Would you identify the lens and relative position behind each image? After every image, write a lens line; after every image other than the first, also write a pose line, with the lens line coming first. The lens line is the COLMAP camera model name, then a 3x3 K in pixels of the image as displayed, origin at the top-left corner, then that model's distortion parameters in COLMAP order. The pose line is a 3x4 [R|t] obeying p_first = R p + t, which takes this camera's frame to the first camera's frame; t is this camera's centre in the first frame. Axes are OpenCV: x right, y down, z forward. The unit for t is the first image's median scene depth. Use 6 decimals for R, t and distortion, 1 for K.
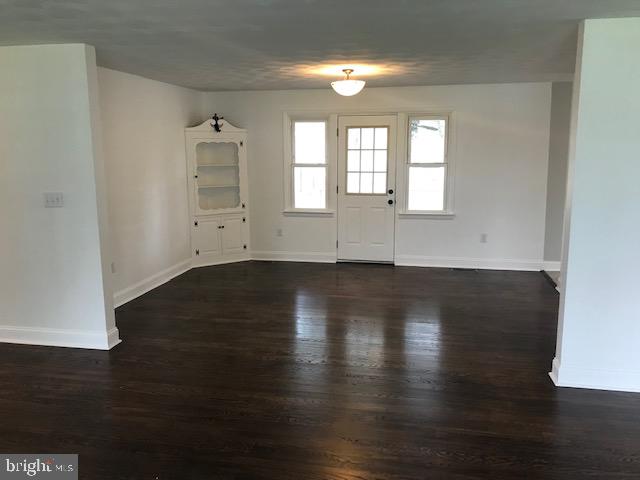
lens RADIAL K [[528.2, 0, 320.0], [0, 528.2, 240.0], [0, 0, 1]] dist [0.001110, -0.006009]
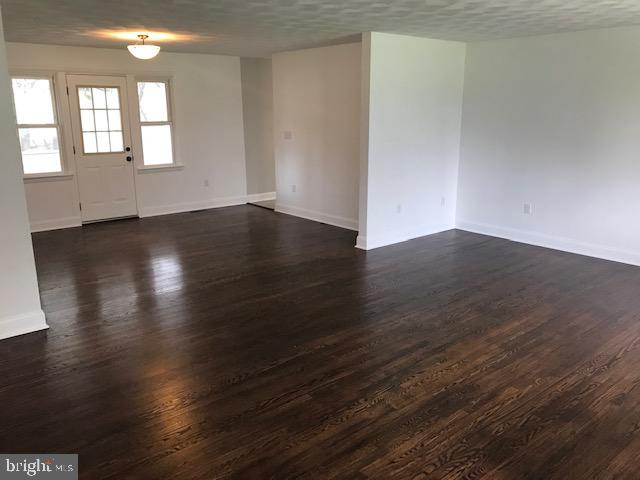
lens RADIAL K [[528.2, 0, 320.0], [0, 528.2, 240.0], [0, 0, 1]] dist [0.001110, -0.006009]
pose [[0.609554, -0.186594, 0.770472, -0.485427], [0.134712, 0.982150, 0.131282, 0.000731], [-0.781215, 0.023768, 0.623809, 0.035084]]
